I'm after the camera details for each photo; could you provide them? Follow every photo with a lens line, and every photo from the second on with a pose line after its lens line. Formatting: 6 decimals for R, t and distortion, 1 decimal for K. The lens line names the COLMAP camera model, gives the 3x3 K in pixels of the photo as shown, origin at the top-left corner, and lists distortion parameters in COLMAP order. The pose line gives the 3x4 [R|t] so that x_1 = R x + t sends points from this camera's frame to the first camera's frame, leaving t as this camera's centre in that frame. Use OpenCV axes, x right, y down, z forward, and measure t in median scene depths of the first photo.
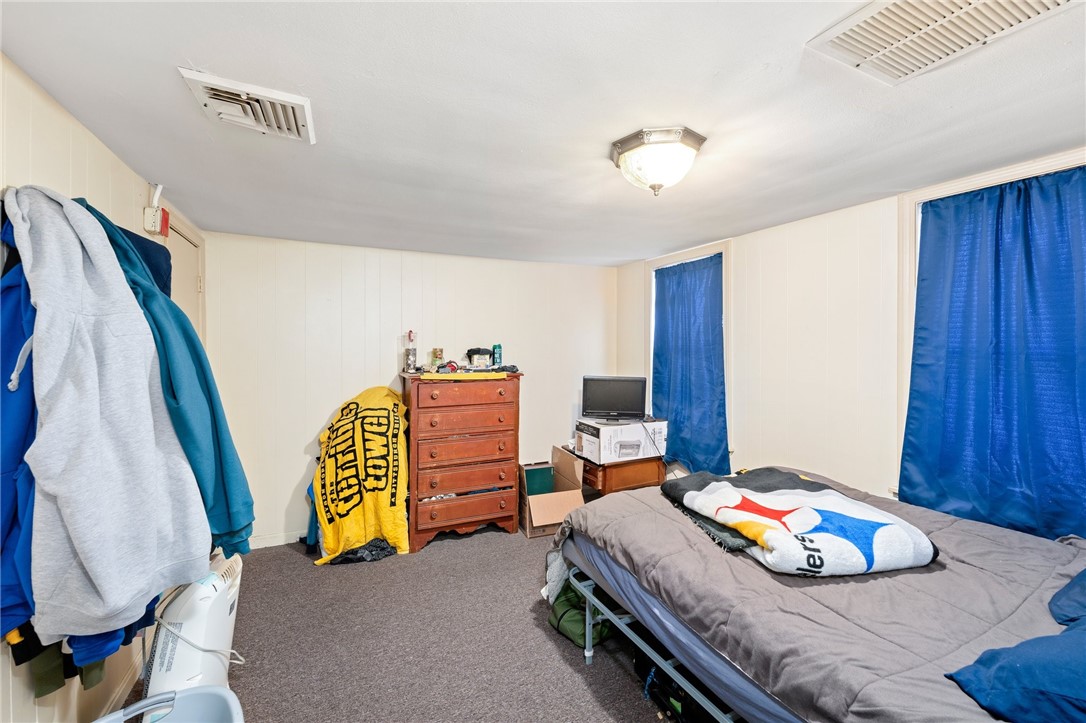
lens RADIAL K [[431.9, 0, 547.1], [0, 431.9, 353.6], [0, 0, 1]] dist [-0.001079, -0.000074]
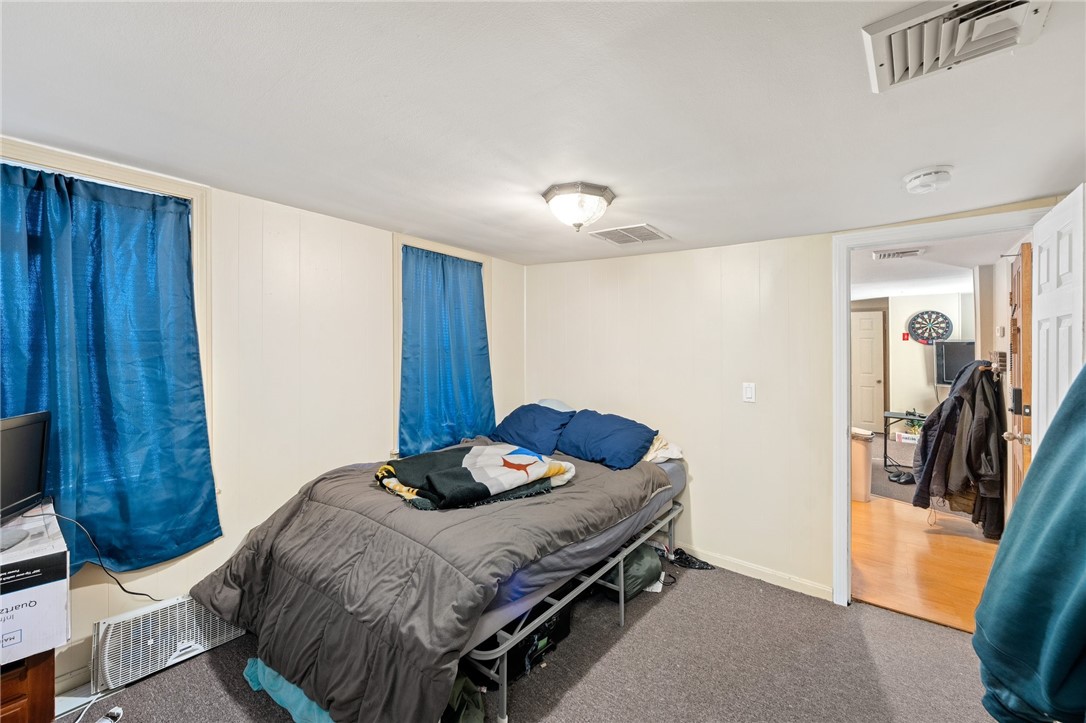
lens RADIAL K [[431.9, 0, 551.9], [0, 431.9, 341.0], [0, 0, 1]] dist [-0.001079, -0.000074]
pose [[-0.417881, 0.005771, 0.908484, -0.632625], [0.001439, 0.999983, -0.005690, -0.021219], [-0.908501, -0.001071, -0.417882, 1.152049]]
